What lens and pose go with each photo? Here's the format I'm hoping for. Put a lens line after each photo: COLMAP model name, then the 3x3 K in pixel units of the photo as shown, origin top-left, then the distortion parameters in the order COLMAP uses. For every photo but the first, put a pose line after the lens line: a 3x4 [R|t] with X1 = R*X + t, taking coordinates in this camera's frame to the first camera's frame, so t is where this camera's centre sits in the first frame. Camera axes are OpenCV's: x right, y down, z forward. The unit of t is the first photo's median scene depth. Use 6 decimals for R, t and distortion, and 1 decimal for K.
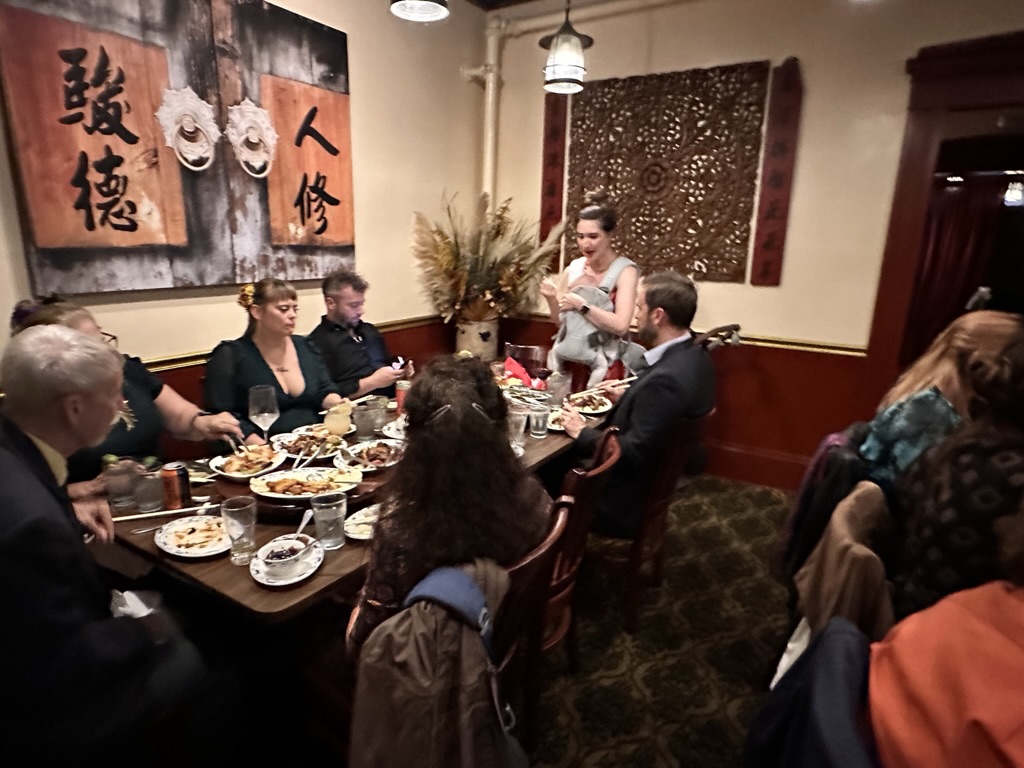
lens RADIAL K [[603.6, 0, 514.7], [0, 603.6, 389.1], [0, 0, 1]] dist [-0.003274, 0.003311]
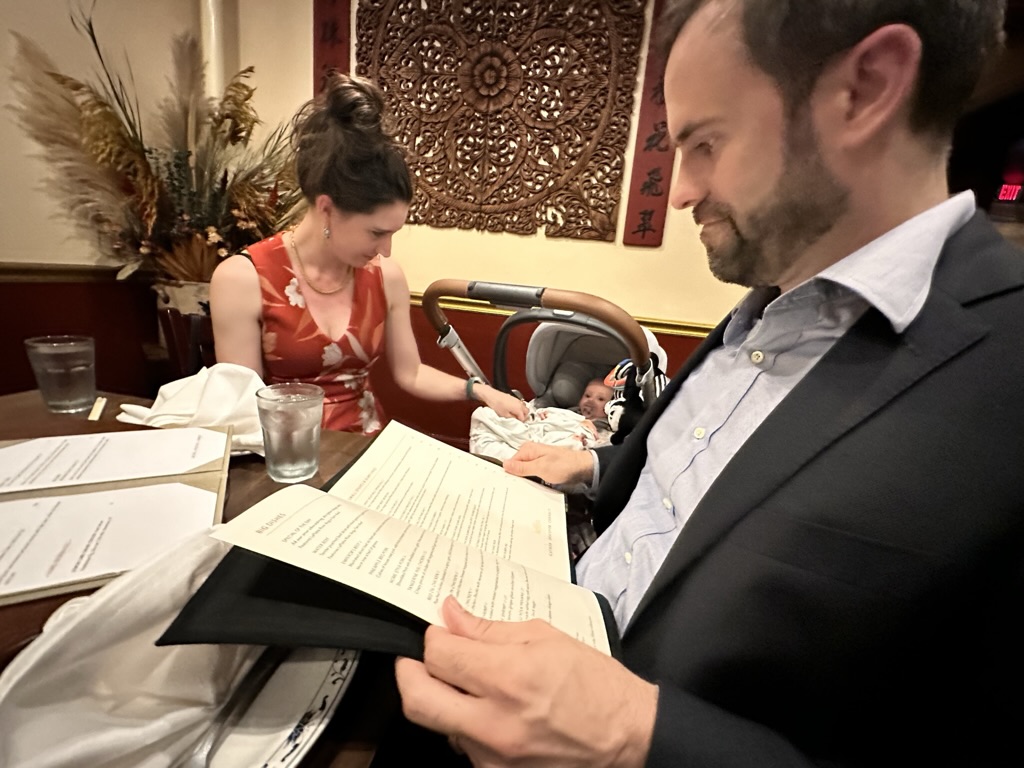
lens RADIAL K [[459.2, 0, 498.6], [0, 459.2, 383.3], [0, 0, 1]] dist [-0.000872, 0.000514]
pose [[0.934119, -0.026866, 0.355948, 0.050447], [0.023916, 0.999633, 0.012687, -0.017045], [-0.356158, -0.003339, 0.934420, 0.524468]]
